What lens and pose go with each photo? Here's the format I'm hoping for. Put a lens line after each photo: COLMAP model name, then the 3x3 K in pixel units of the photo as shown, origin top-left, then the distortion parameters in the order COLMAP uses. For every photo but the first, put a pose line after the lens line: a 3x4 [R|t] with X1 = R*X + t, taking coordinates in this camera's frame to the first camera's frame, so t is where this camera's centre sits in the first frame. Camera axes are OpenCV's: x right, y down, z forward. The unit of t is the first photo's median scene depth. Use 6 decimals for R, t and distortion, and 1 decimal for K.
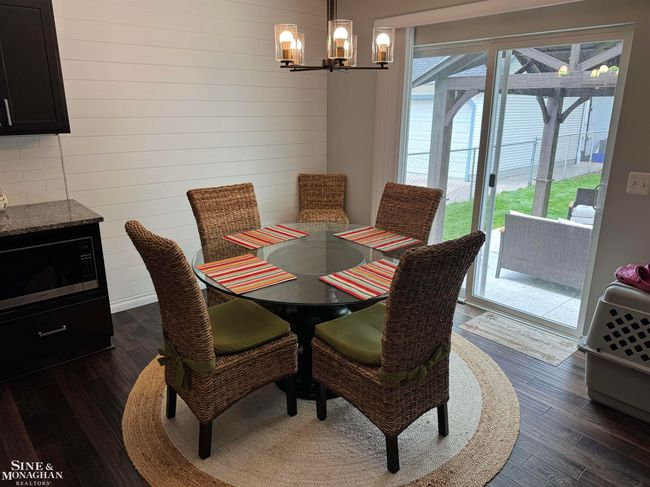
lens RADIAL K [[466.9, 0, 324.4], [0, 466.9, 241.7], [0, 0, 1]] dist [-0.000026, -0.000385]
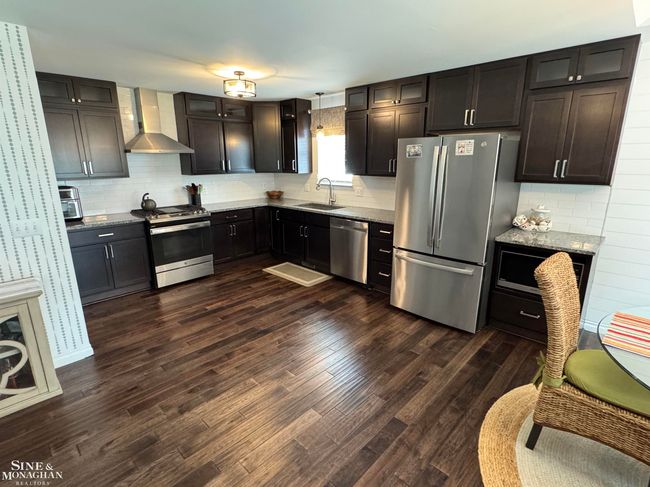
lens RADIAL K [[328.0, 0, 324.7], [0, 328.0, 243.7], [0, 0, 1]] dist [0.001259, 0.000222]
pose [[0.077459, 0.246051, -0.966157, 0.407182], [-0.283748, 0.934433, 0.215224, -0.075877], [0.955765, 0.257475, 0.142197, 0.219903]]
